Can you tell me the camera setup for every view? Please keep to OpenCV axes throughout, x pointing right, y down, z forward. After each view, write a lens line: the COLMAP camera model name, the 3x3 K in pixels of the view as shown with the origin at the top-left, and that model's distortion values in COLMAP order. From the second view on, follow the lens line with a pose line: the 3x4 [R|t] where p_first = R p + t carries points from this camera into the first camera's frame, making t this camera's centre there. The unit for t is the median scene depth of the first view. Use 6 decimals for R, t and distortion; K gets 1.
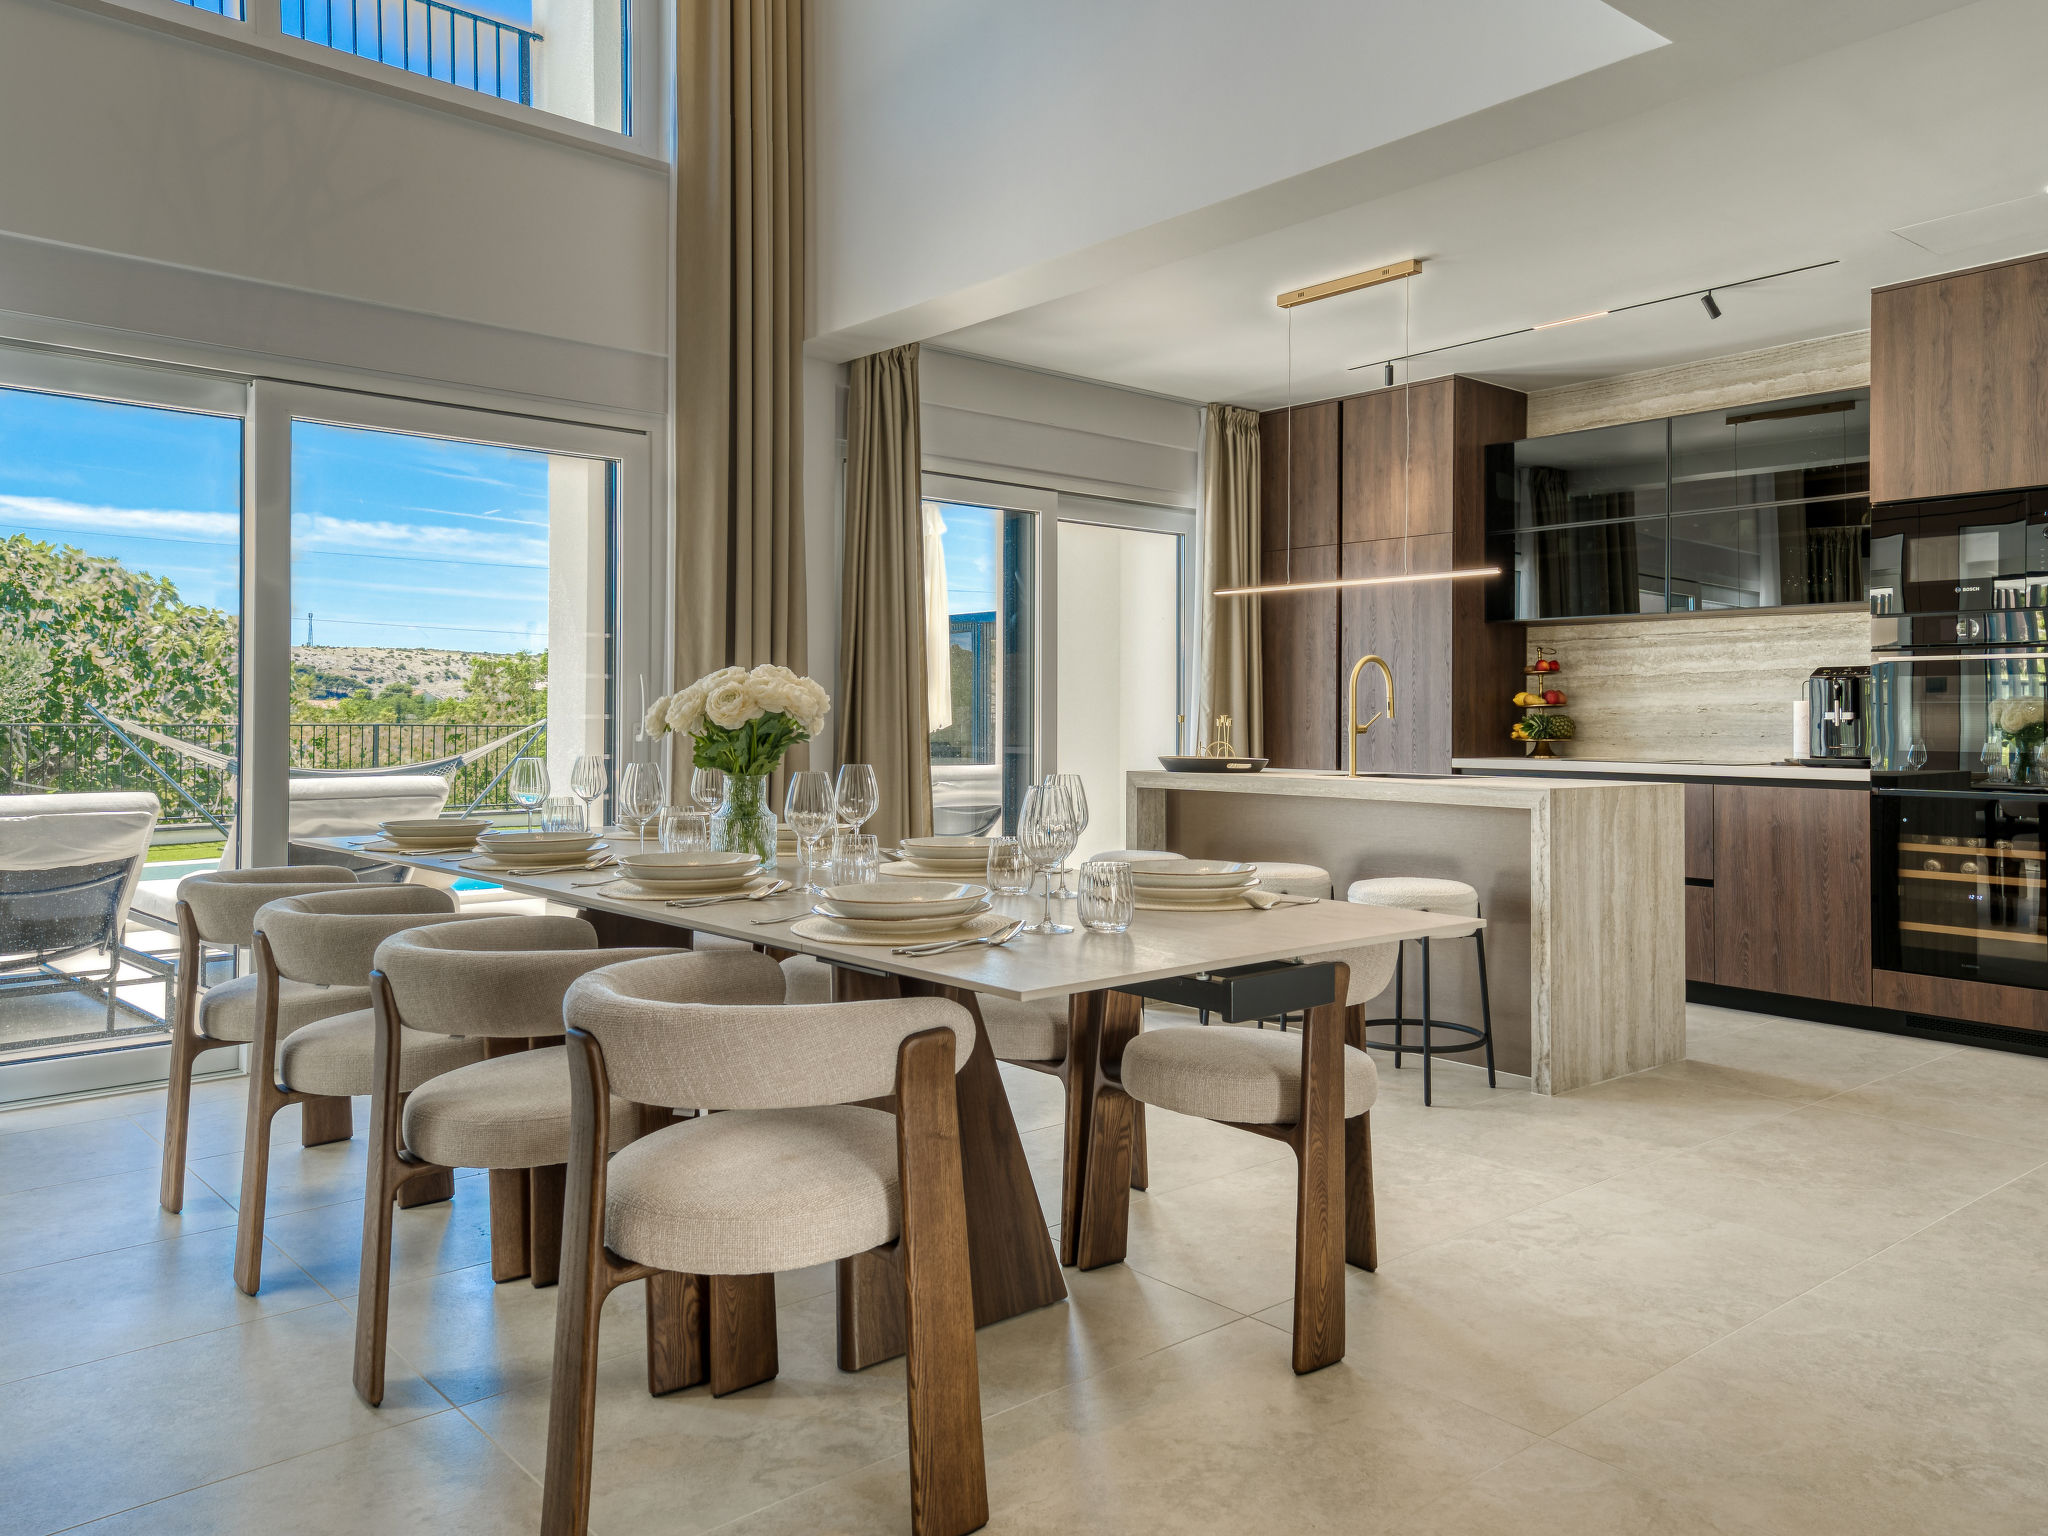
lens RADIAL K [[1516.2, 0, 1022.5], [0, 1516.2, 749.4], [0, 0, 1]] dist [0.007607, 0.007337]
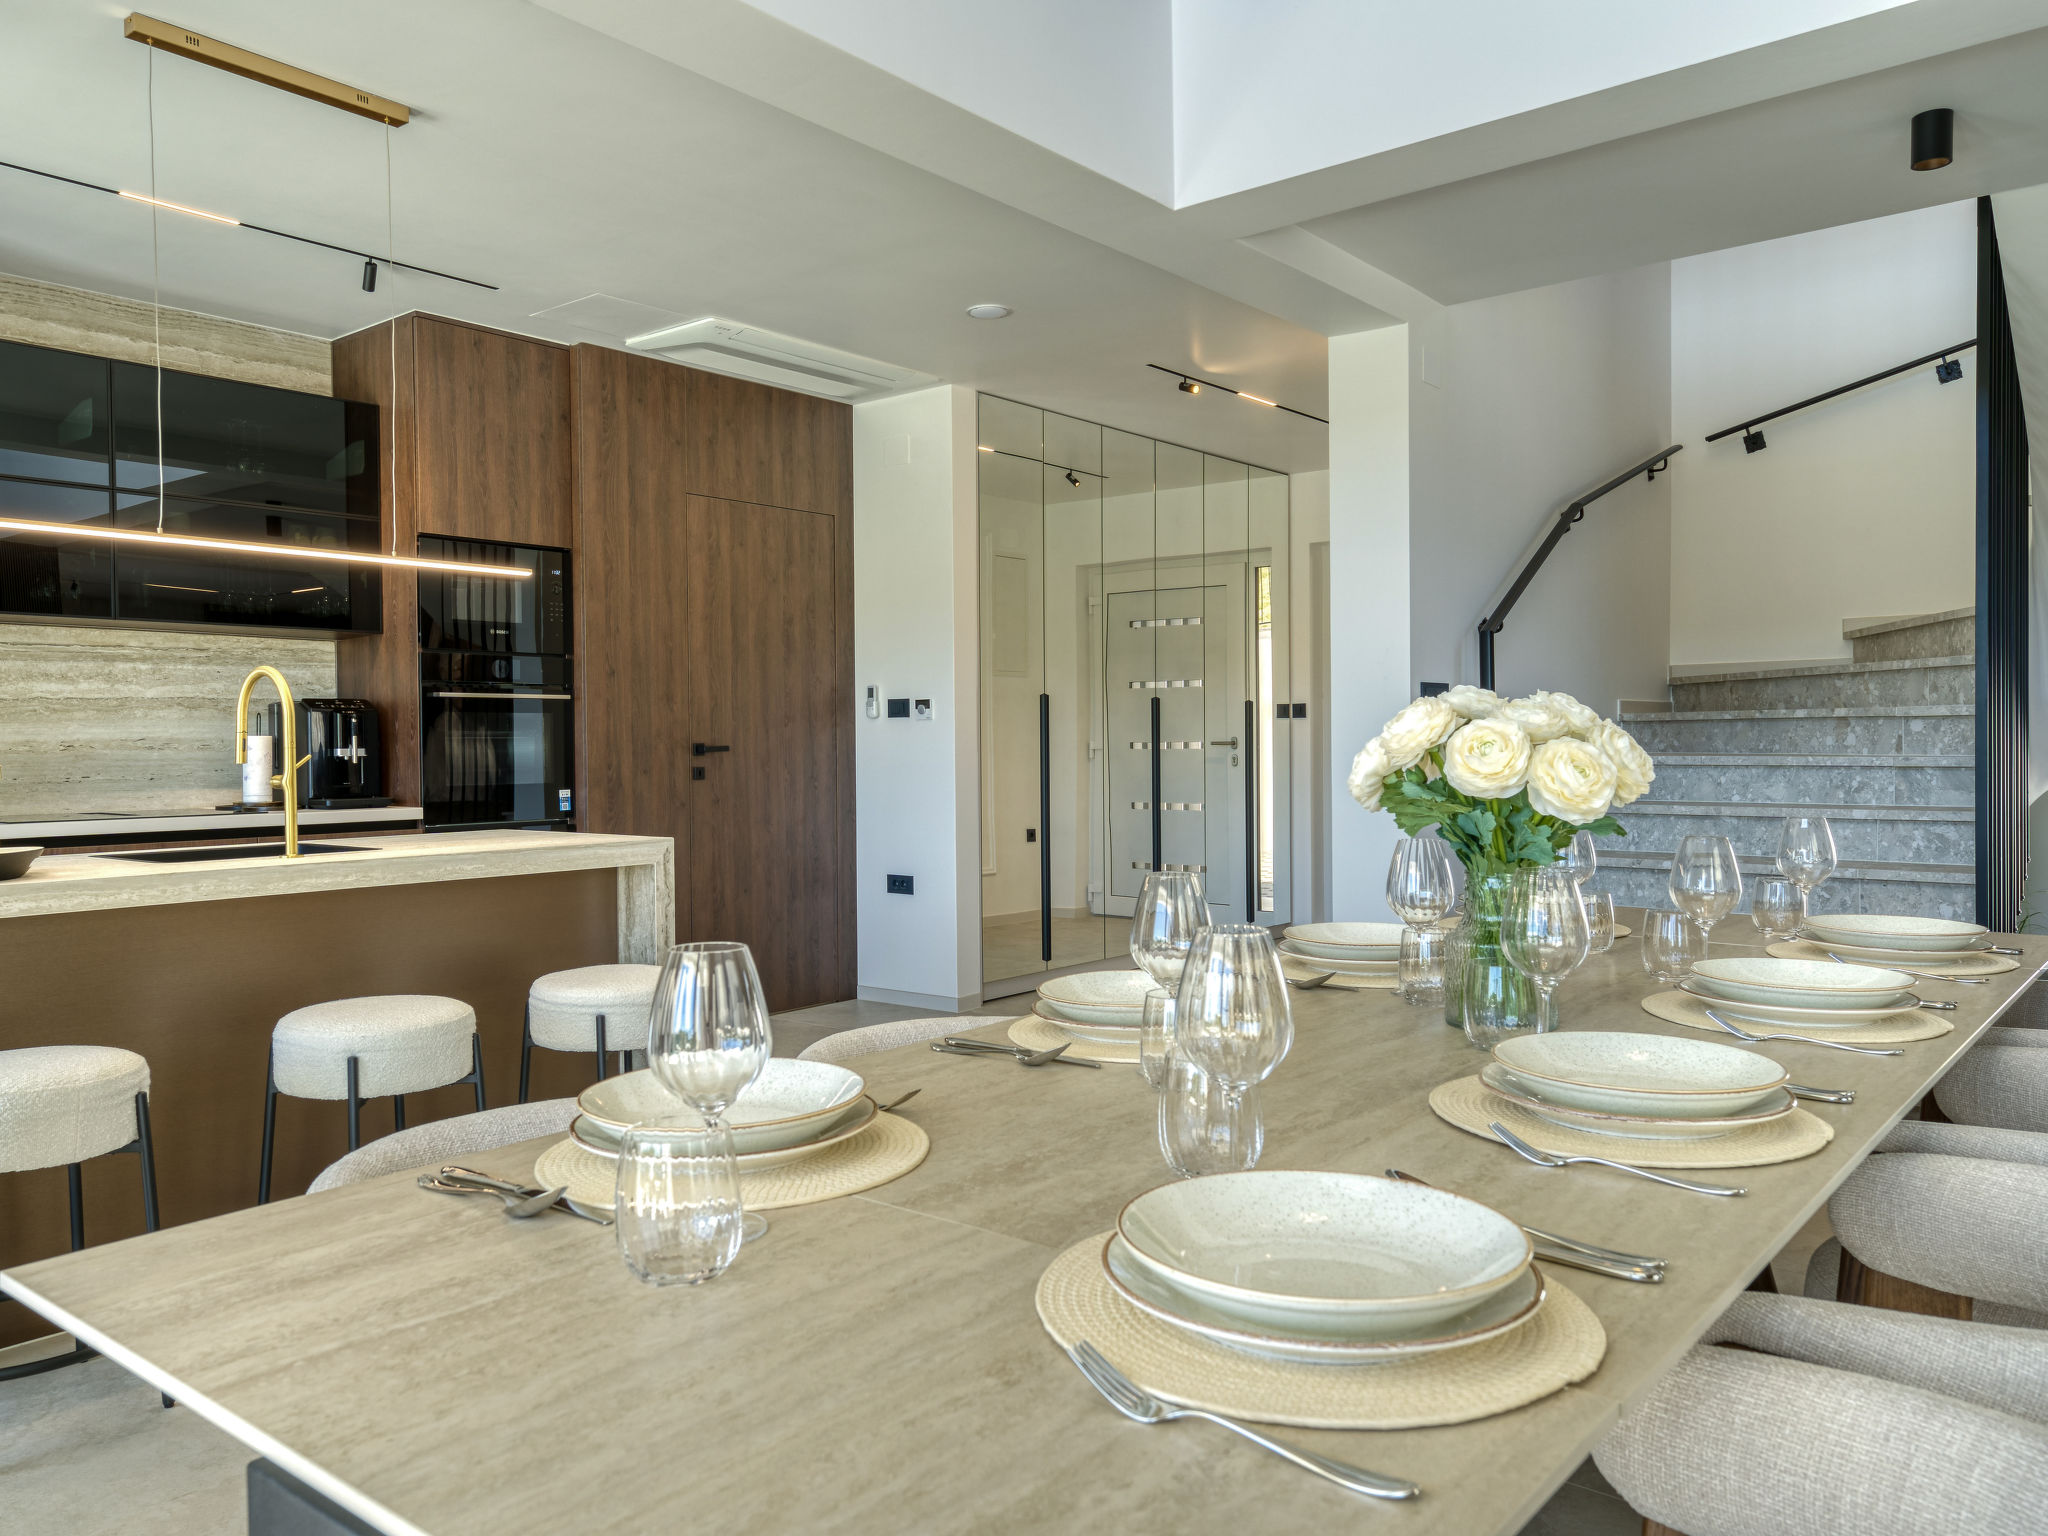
lens RADIAL K [[1475.2, 0, 1023.3], [0, 1475.2, 756.5], [0, 0, 1]] dist [0.011596, 0.007374]
pose [[-0.178353, -0.015897, 0.983838, -0.374838], [0.026275, 0.999436, 0.020912, -0.024751], [-0.983616, 0.029580, -0.177835, 0.674433]]
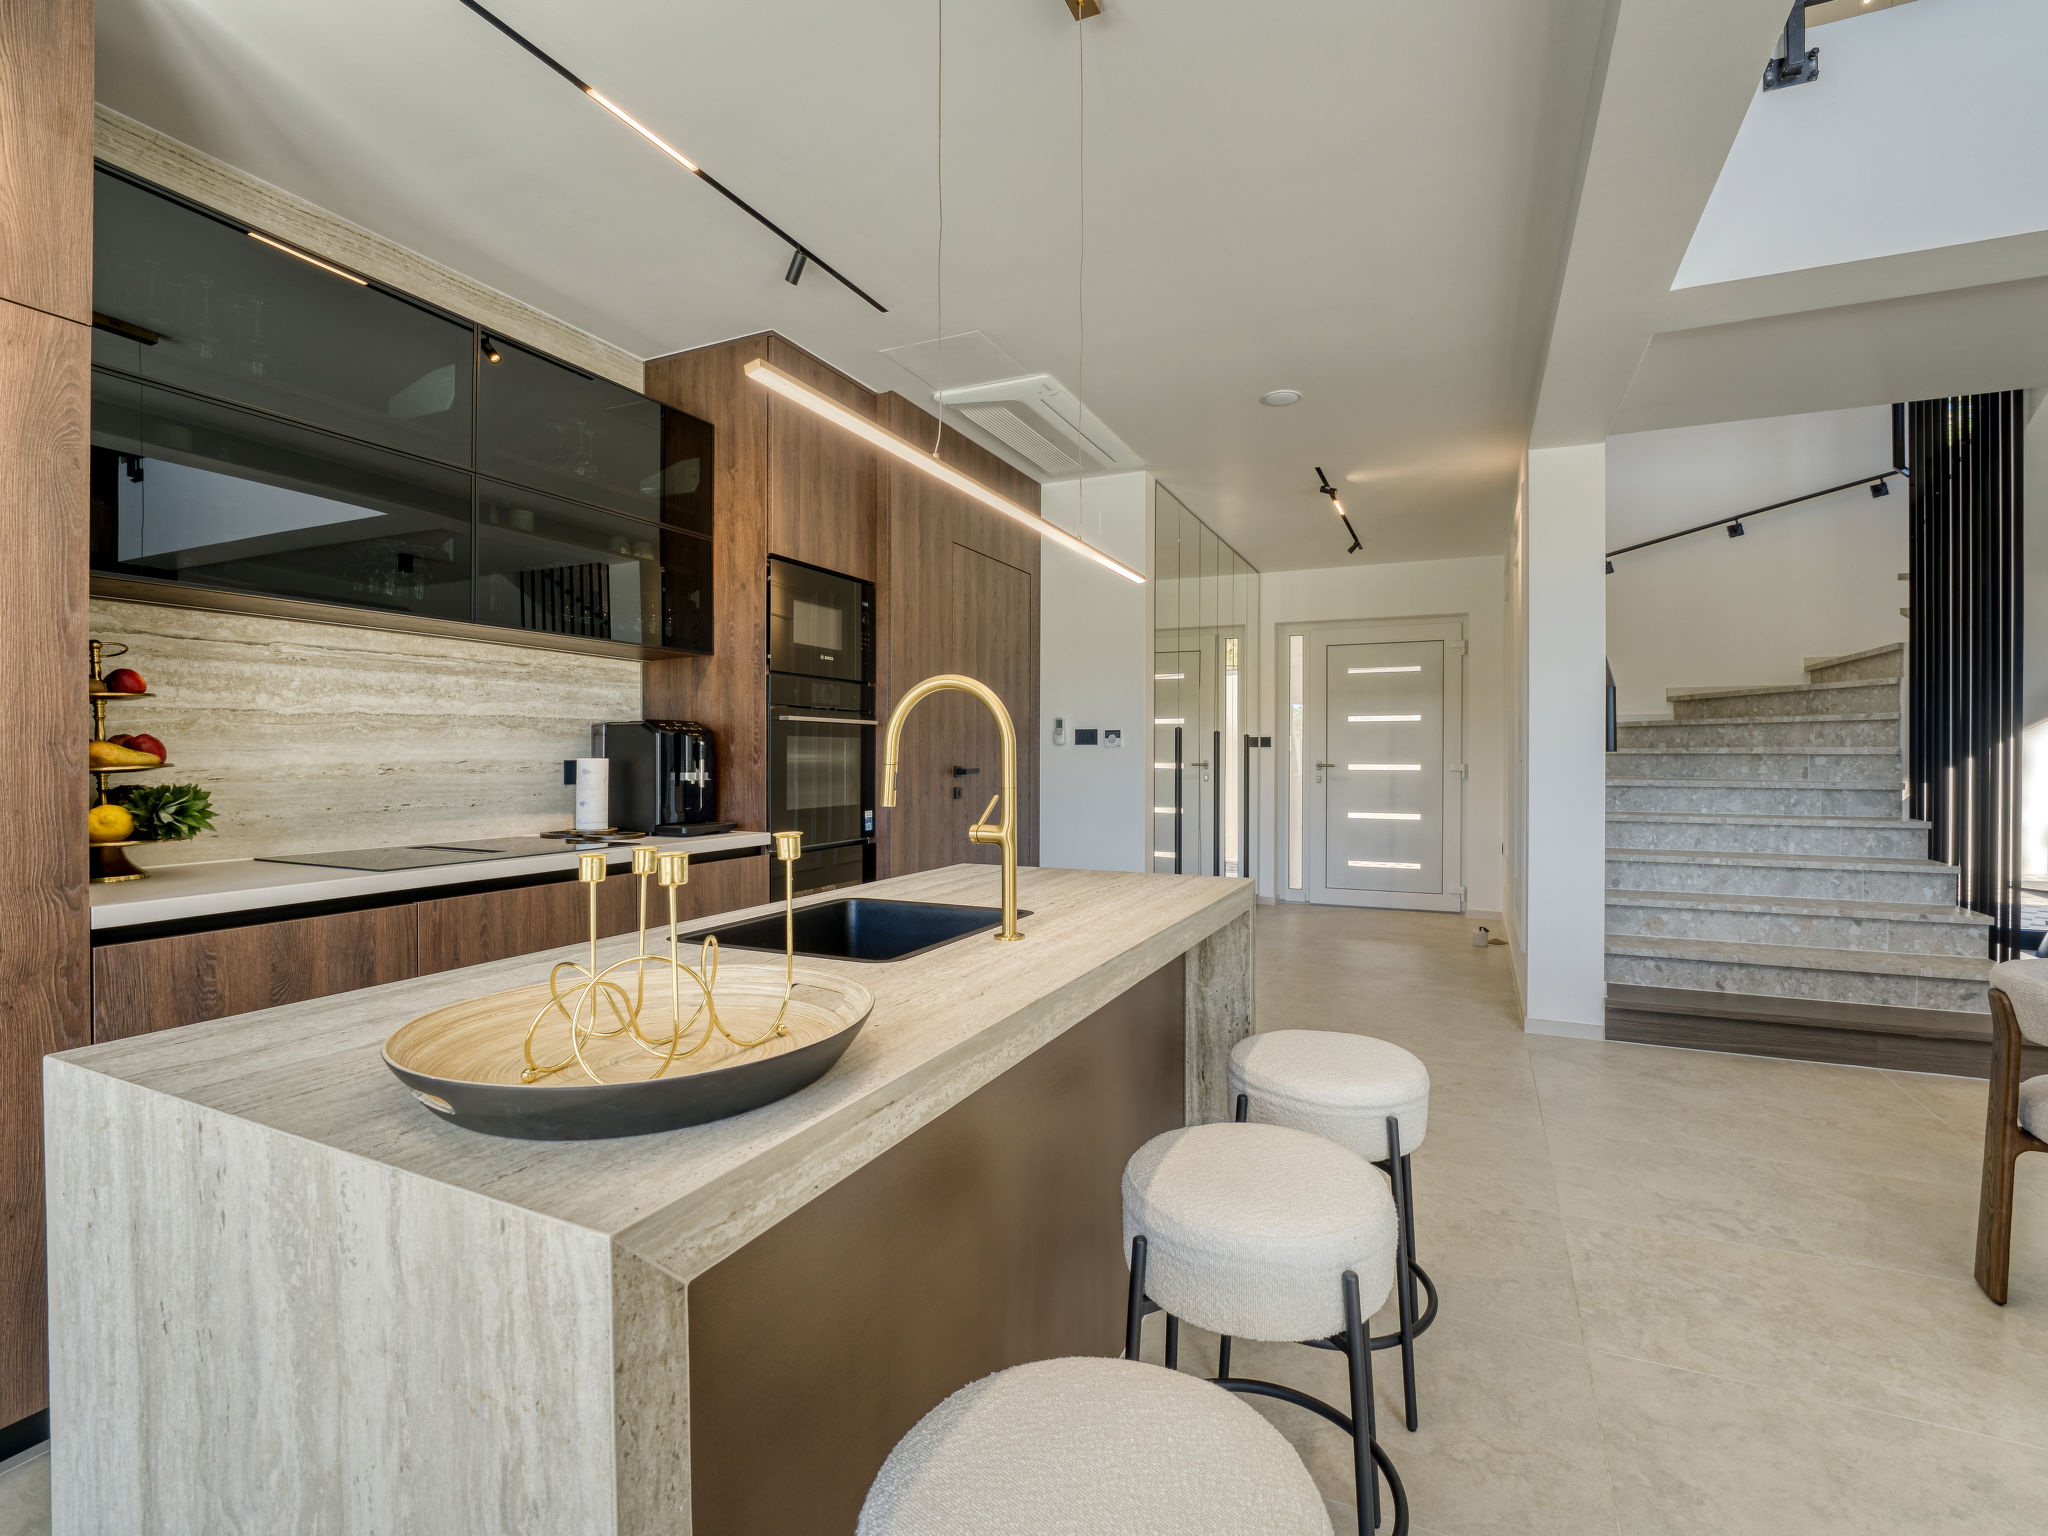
lens RADIAL K [[915.7, 0, 1067.9], [0, 915.7, 758.0], [0, 0, 1]] dist [-0.021375, 0.003101]
pose [[-0.436875, -0.010219, 0.899464, -0.035013], [0.012822, 0.999763, 0.017587, -0.035133], [-0.899431, 0.019216, -0.436641, 0.922745]]
